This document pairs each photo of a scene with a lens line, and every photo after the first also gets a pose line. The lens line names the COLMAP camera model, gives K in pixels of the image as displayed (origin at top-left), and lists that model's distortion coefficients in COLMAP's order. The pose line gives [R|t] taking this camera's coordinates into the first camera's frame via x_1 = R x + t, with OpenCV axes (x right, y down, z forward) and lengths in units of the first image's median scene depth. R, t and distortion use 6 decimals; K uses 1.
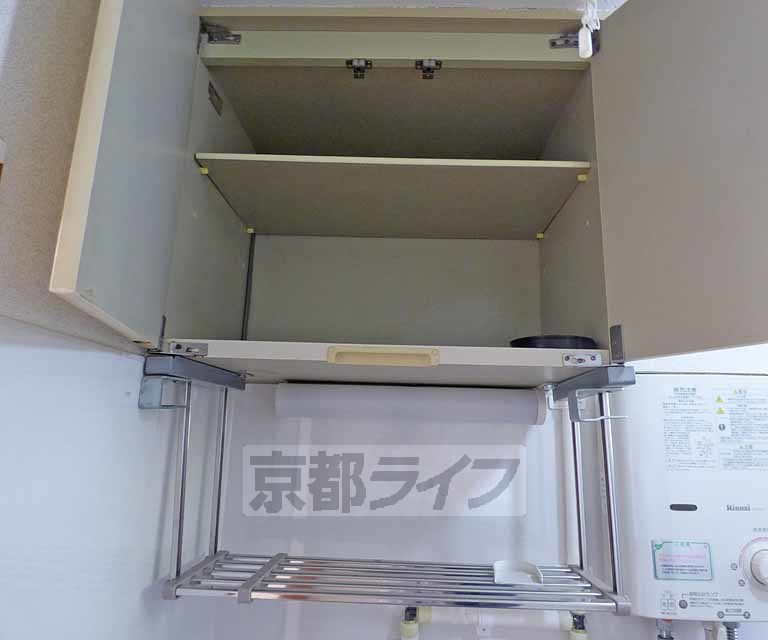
lens RADIAL K [[531.8, 0, 384.0], [0, 531.8, 320.0], [0, 0, 1]] dist [-0.011384, 0.000357]
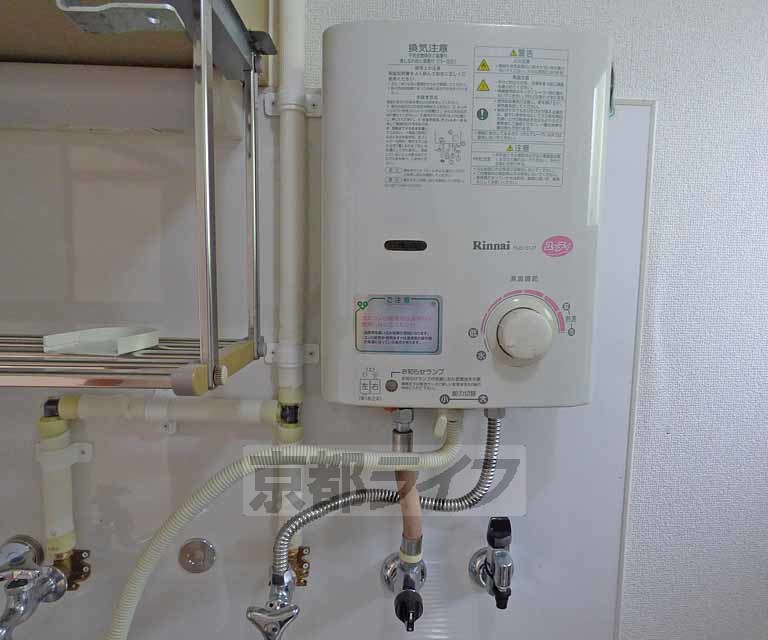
lens RADIAL K [[531.8, 0, 384.0], [0, 531.8, 320.0], [0, 0, 1]] dist [-0.011384, 0.000357]
pose [[0.998374, -0.009484, 0.056211, 0.498073], [-0.008638, 0.949507, 0.313625, 0.238382], [-0.056347, -0.313601, 0.947882, 0.373830]]
